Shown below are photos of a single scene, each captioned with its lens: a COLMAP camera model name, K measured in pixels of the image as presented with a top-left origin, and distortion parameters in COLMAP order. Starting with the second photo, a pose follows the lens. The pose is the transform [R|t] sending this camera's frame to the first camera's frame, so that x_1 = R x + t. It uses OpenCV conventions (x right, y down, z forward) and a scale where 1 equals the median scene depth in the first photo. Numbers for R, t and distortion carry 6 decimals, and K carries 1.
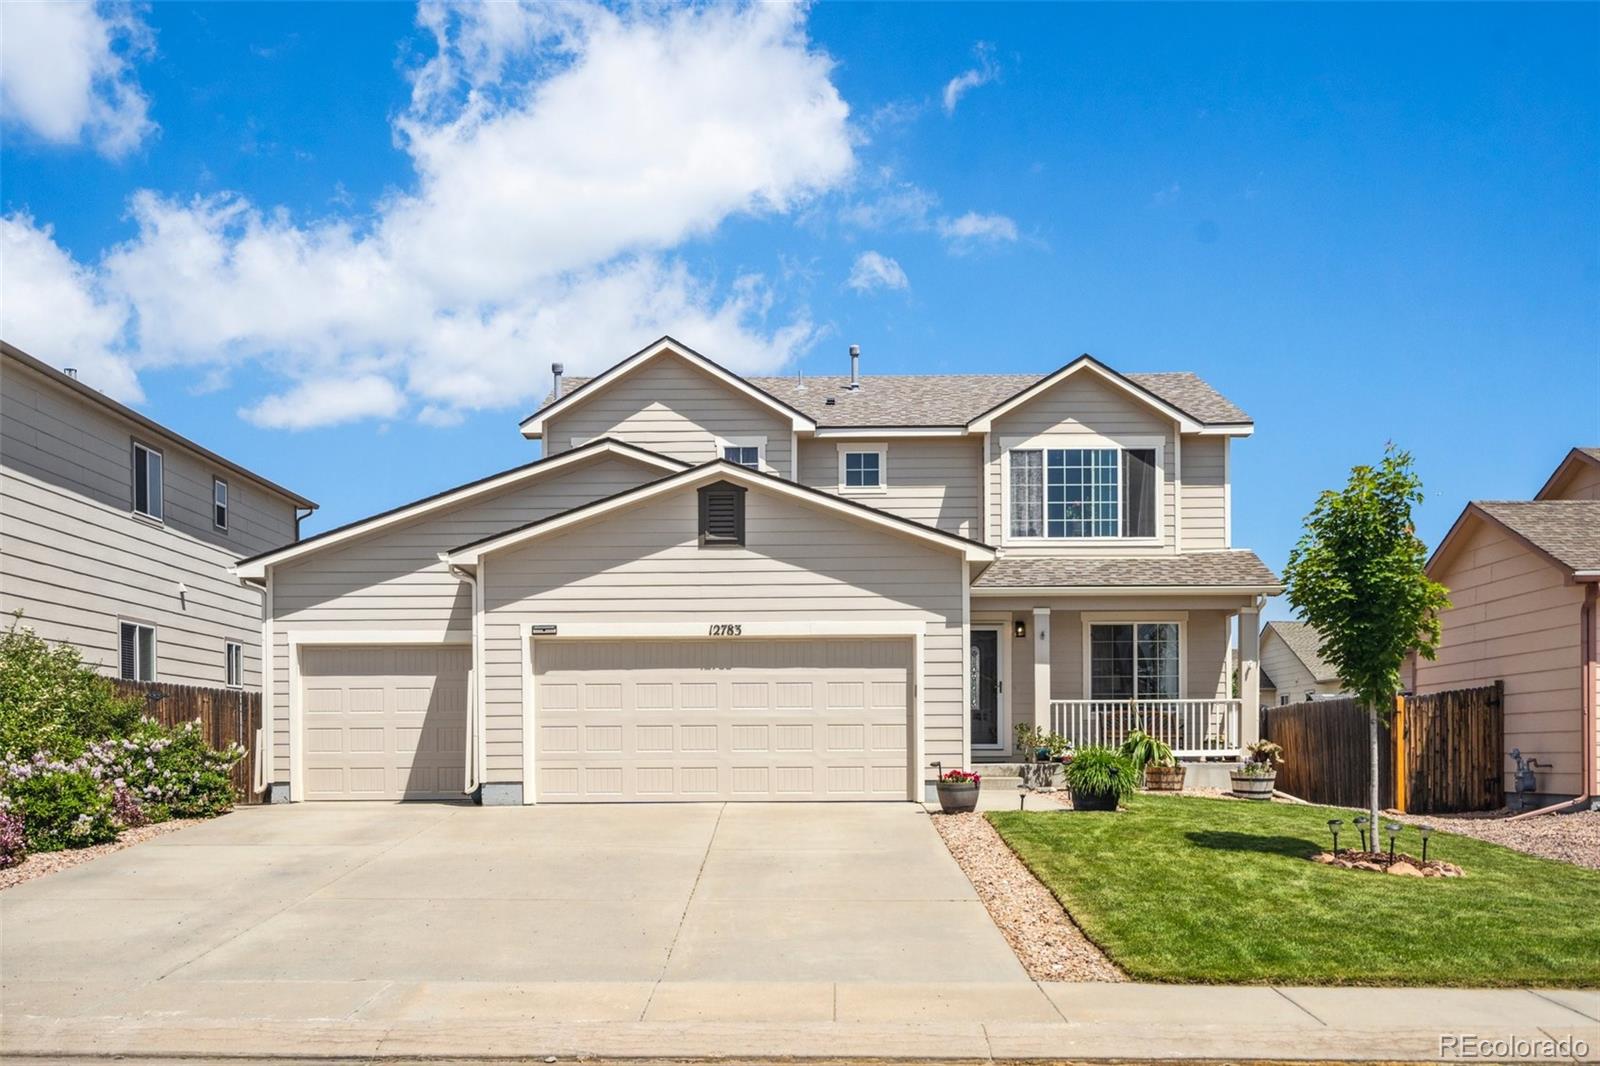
lens RADIAL K [[1614.7, 0, 800.0], [0, 1614.7, 608.3], [0, 0, 1]] dist [-0.000980, 0.008649]
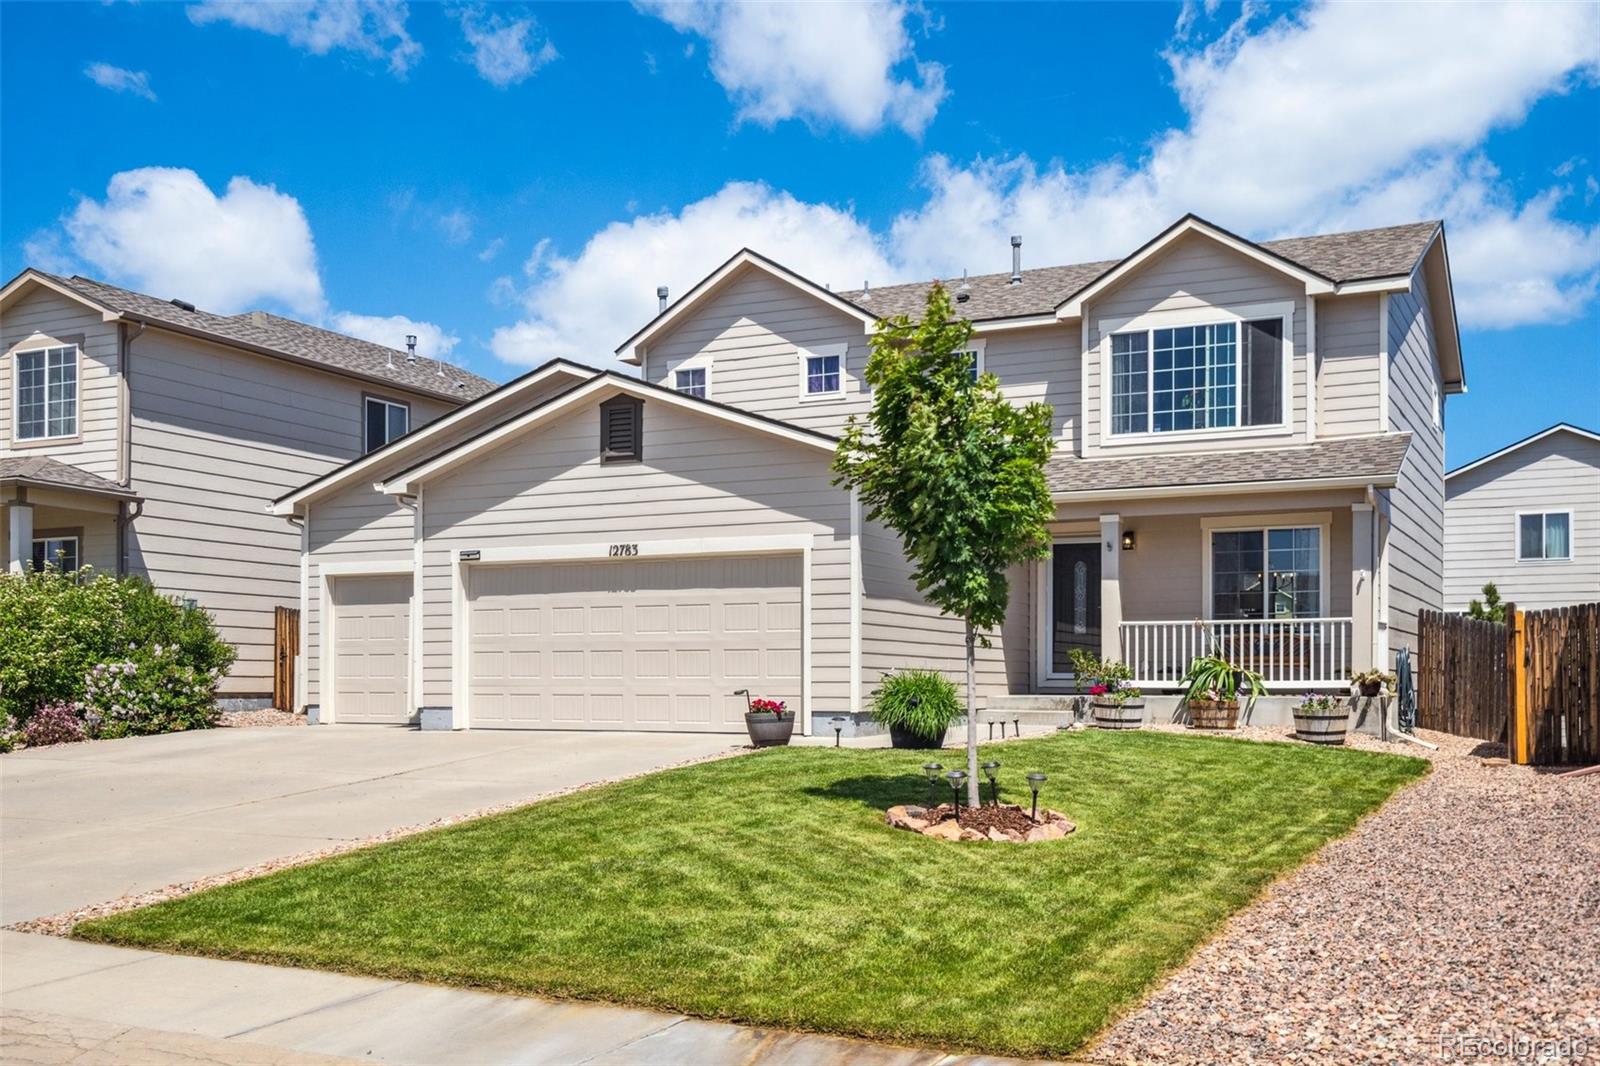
lens RADIAL K [[1608.0, 0, 800.0], [0, 1608.0, 533.0], [0, 0, 1]] dist [0.002815, -0.012380]
pose [[0.898858, -0.034285, -0.436897, 0.357985], [0.032219, 0.999407, -0.012141, 0.014103], [0.437055, -0.003163, 0.899429, 0.149307]]
